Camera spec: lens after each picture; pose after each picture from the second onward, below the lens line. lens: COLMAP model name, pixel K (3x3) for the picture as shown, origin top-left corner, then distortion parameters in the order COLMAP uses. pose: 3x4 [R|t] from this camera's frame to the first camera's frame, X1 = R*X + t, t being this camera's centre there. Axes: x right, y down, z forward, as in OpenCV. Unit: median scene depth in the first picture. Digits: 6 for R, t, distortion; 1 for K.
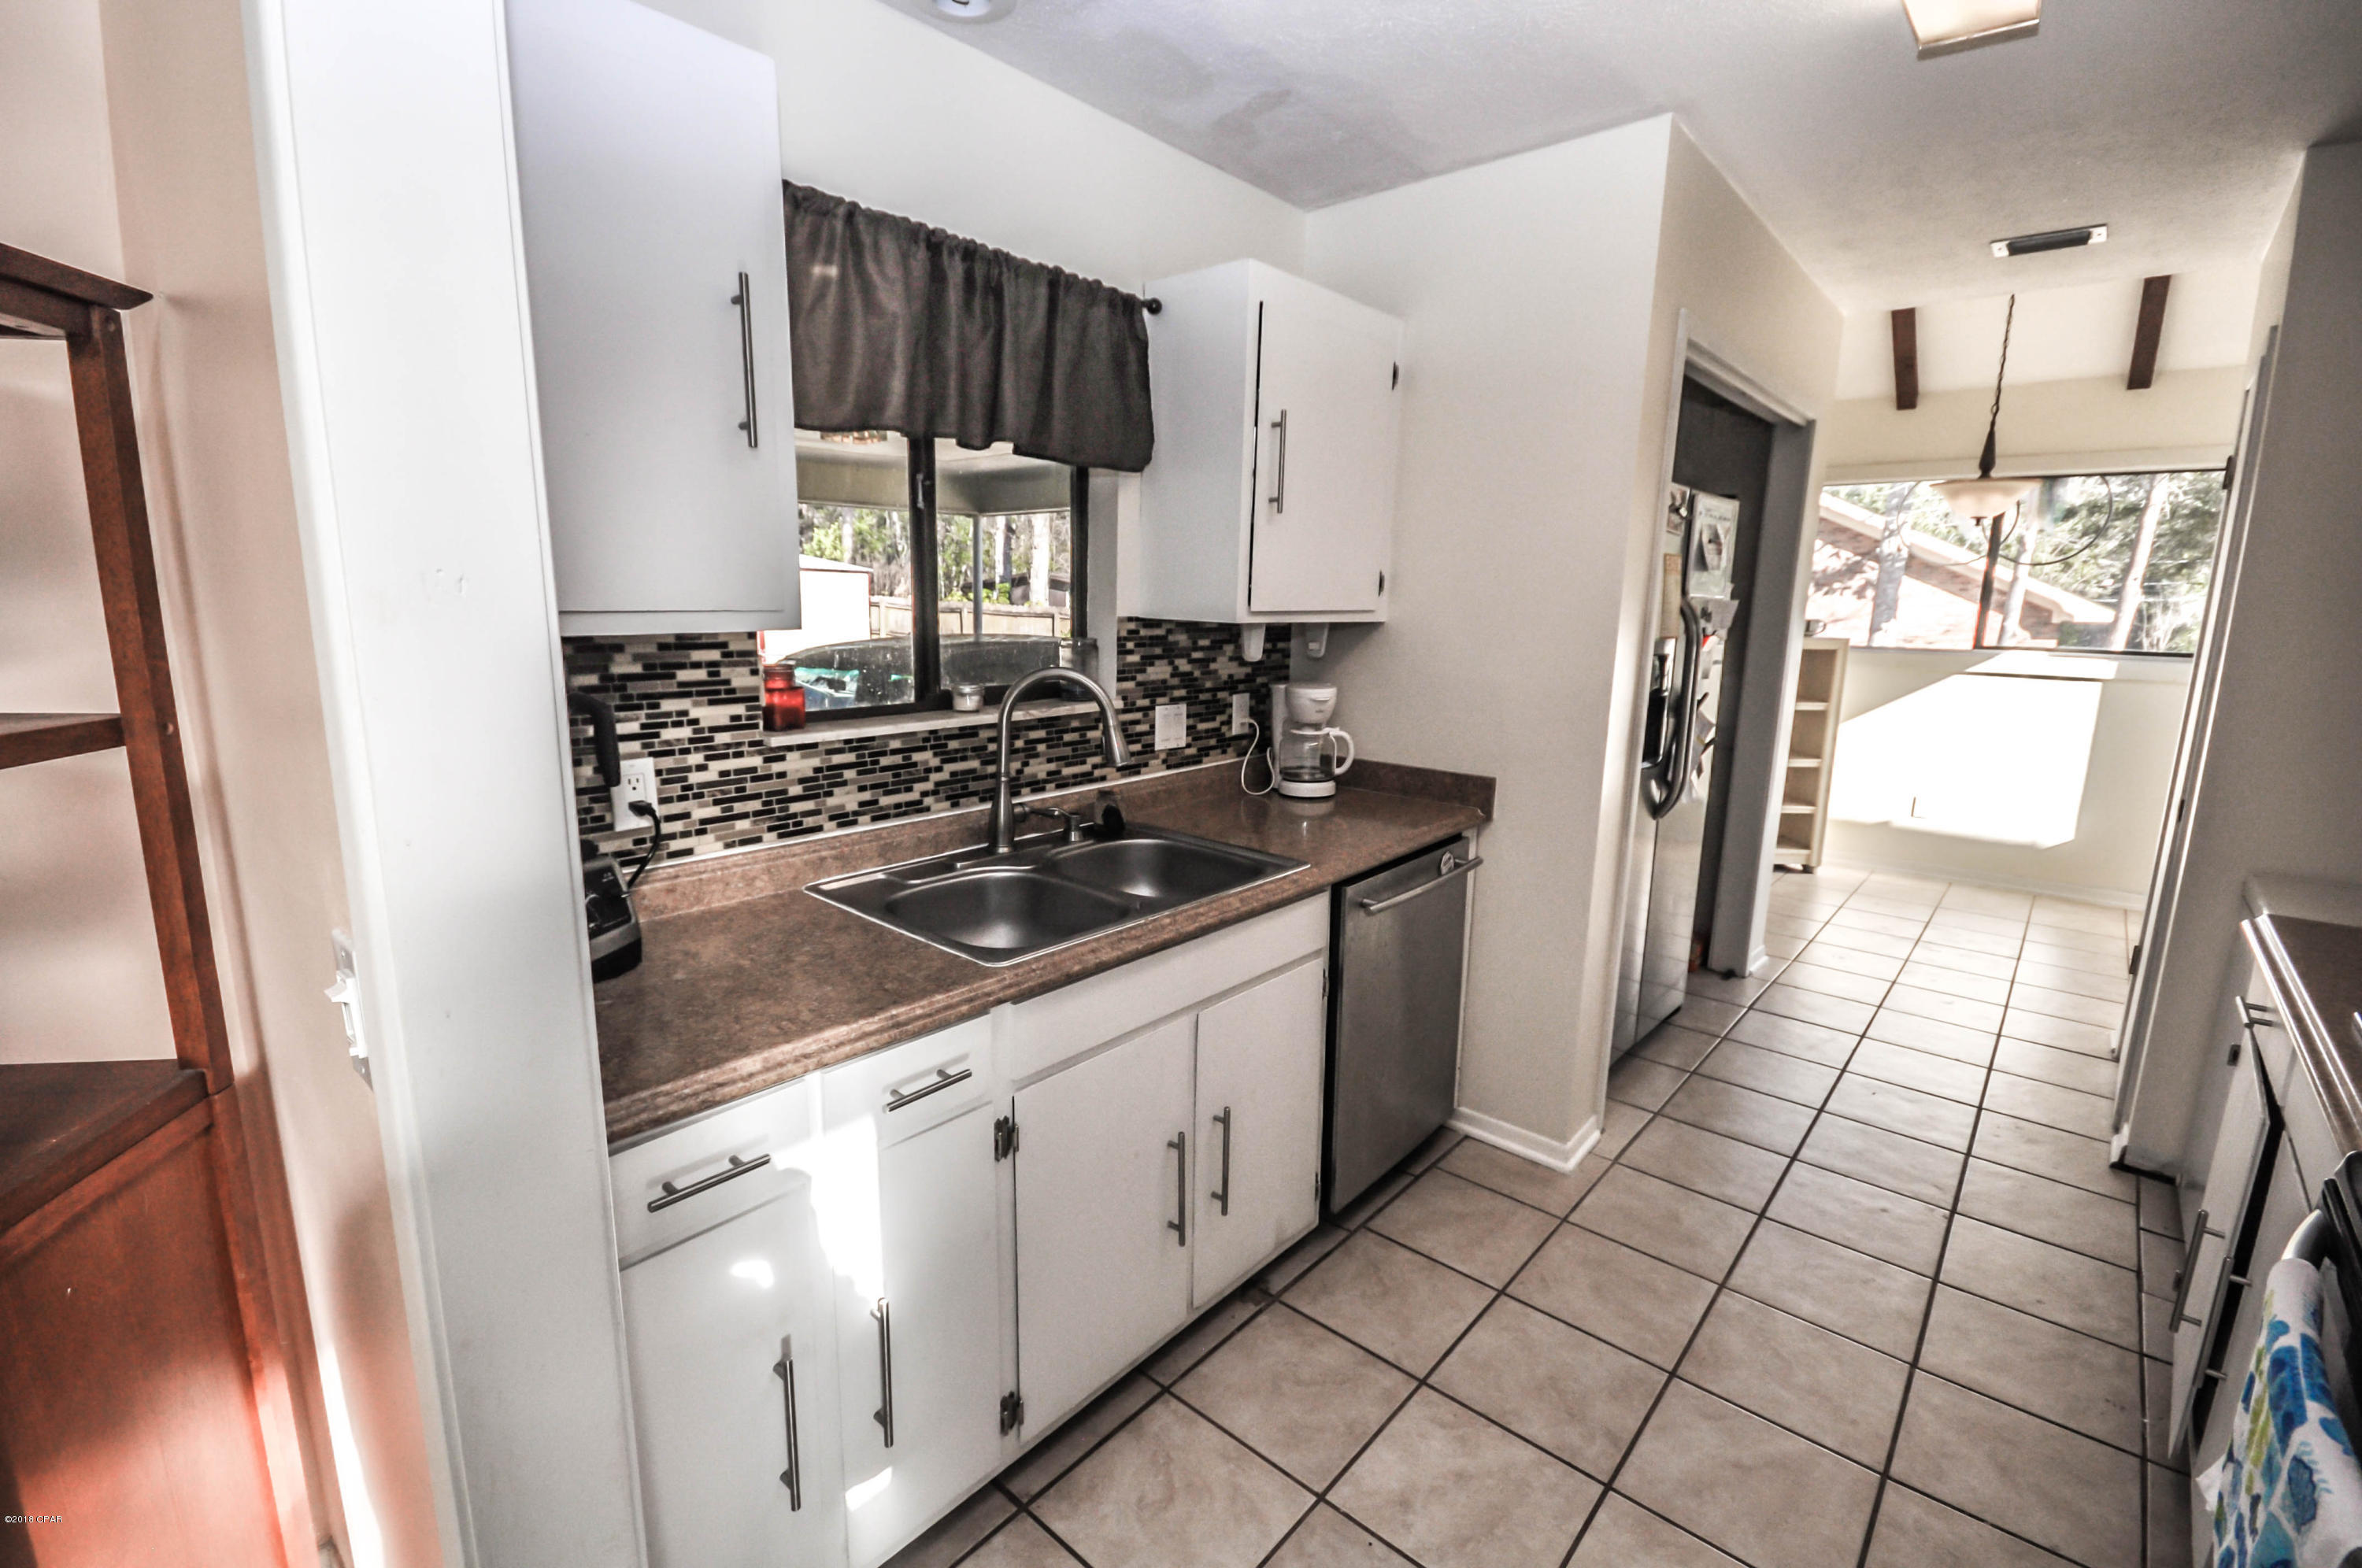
lens RADIAL K [[1043.6, 0, 1169.8], [0, 1043.6, 788.7], [0, 0, 1]] dist [0.001244, -0.000162]
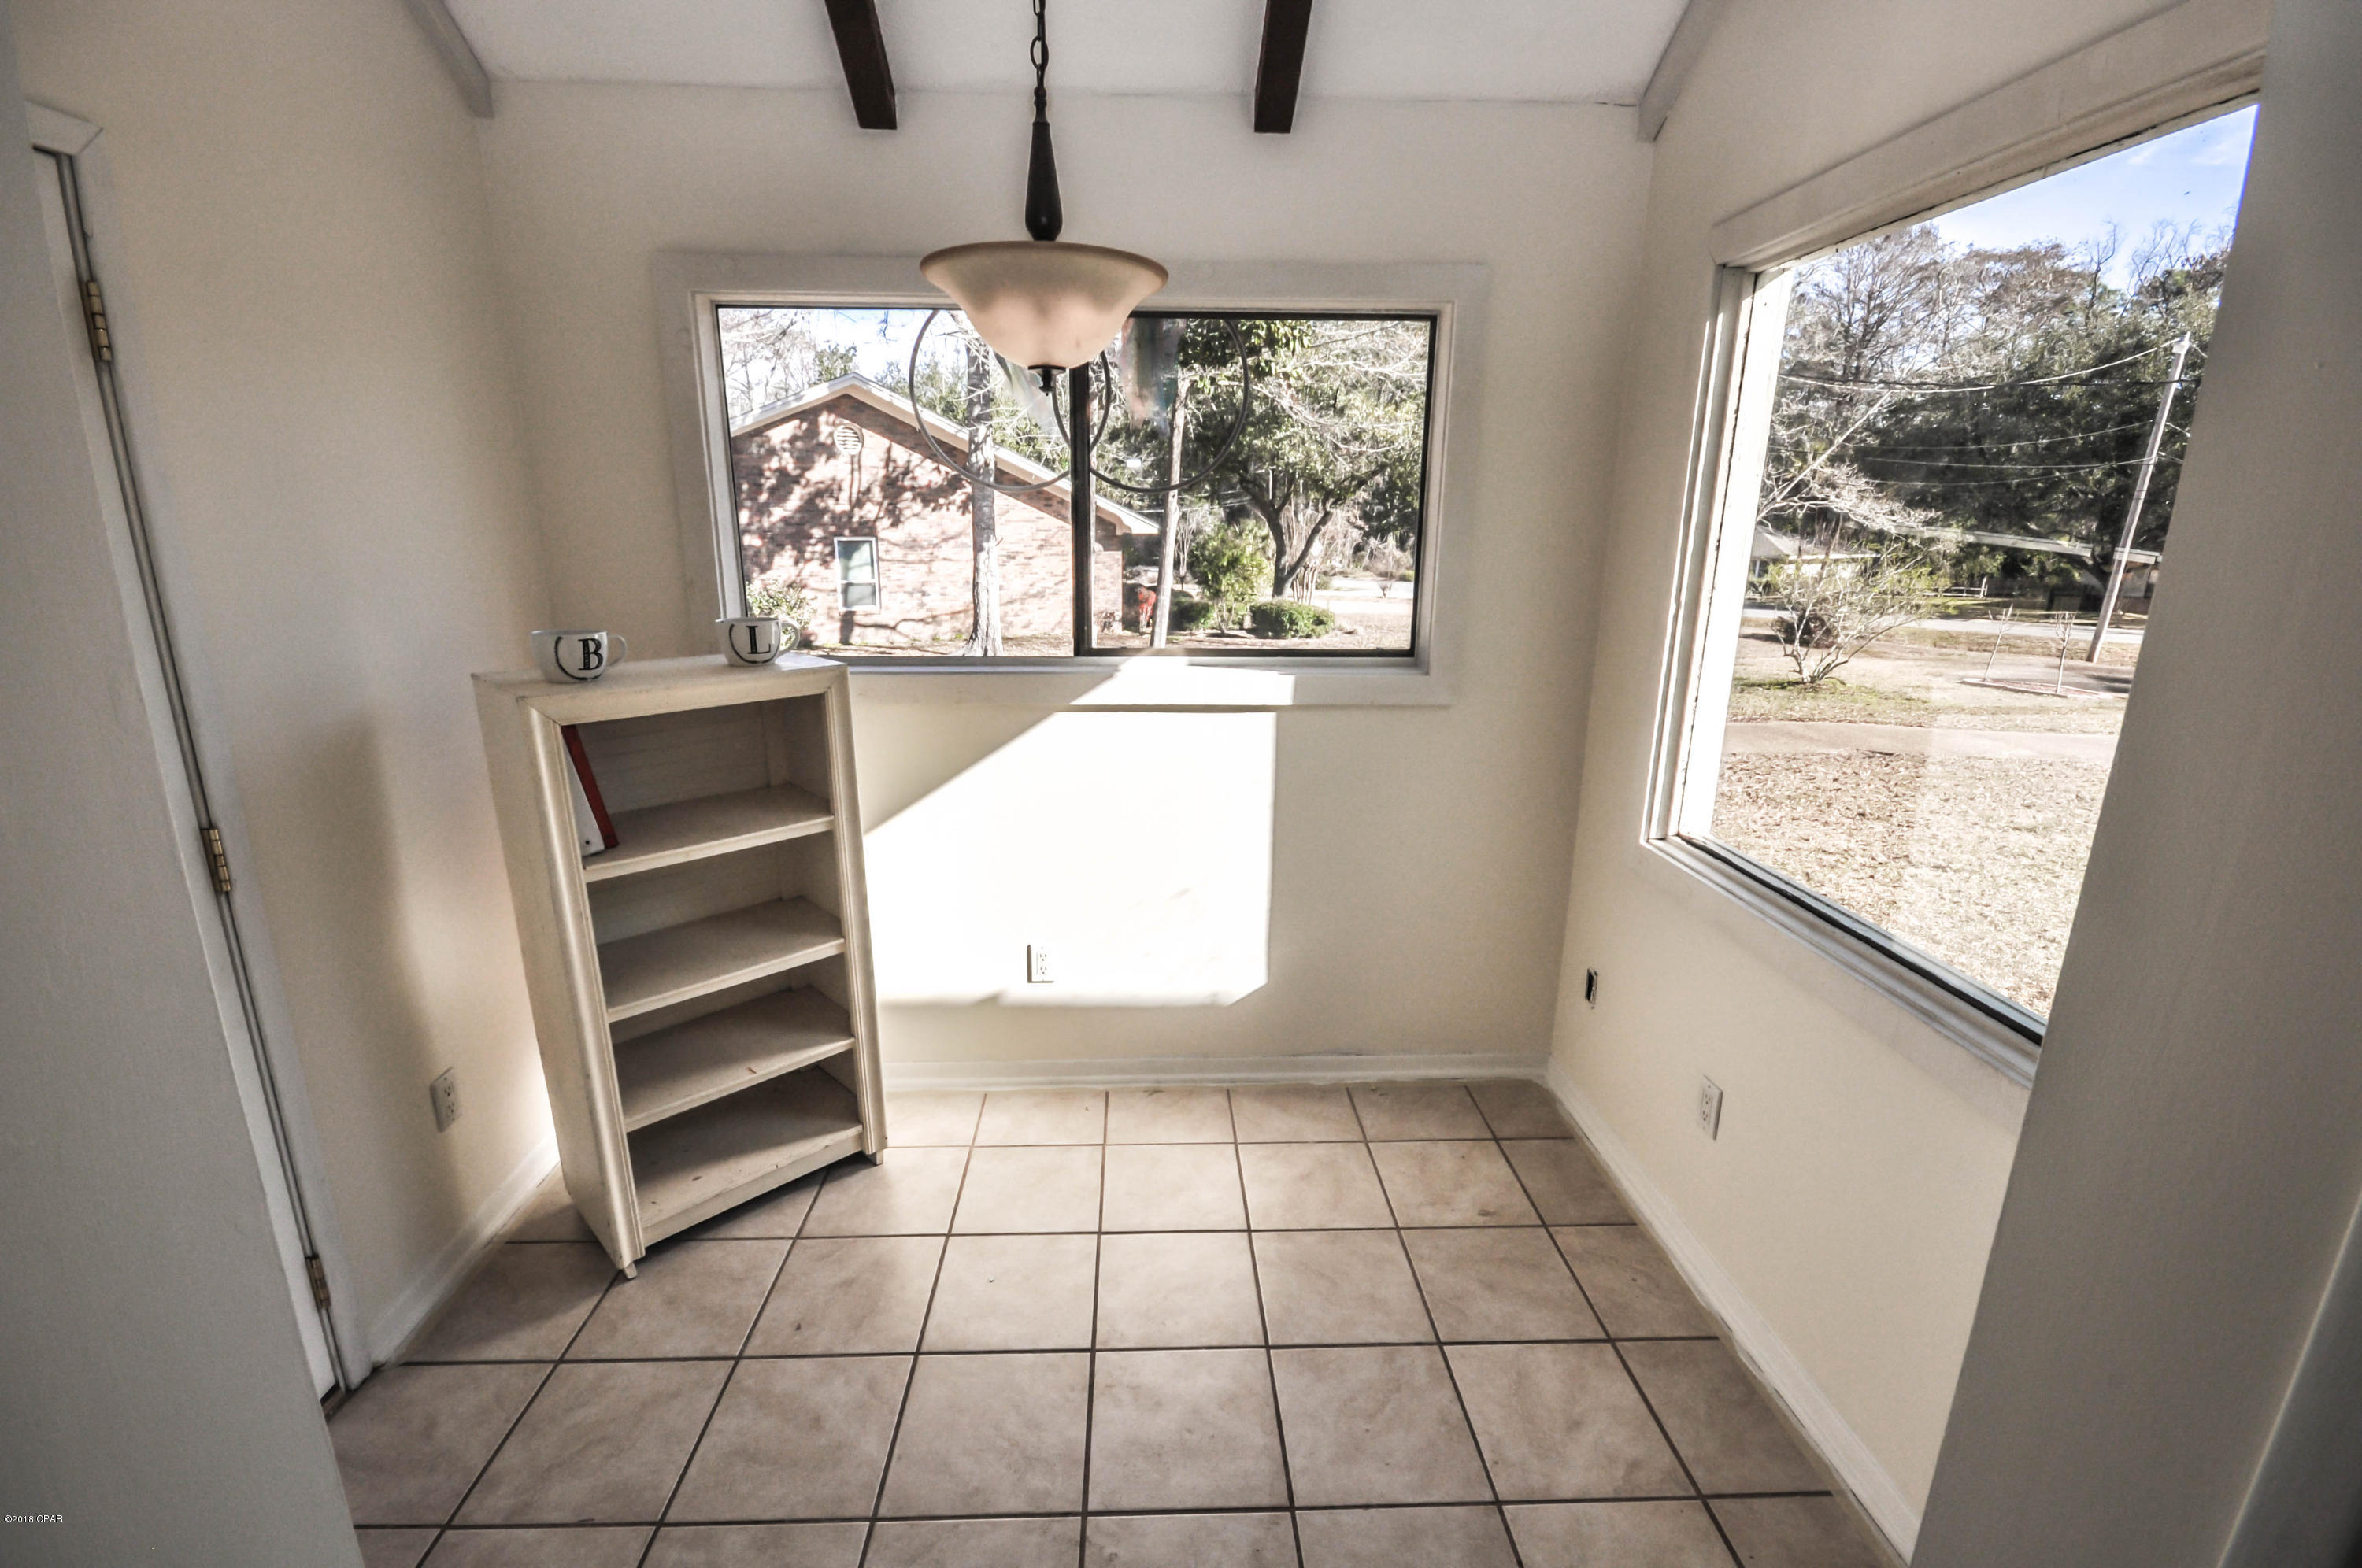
lens RADIAL K [[1043.6, 0, 1169.8], [0, 1043.6, 788.7], [0, 0, 1]] dist [0.001244, -0.000162]
pose [[0.729009, -0.187850, 0.658224, 0.860848], [0.135109, 0.982177, 0.130664, -0.248640], [-0.671038, -0.006323, 0.741396, 1.120987]]
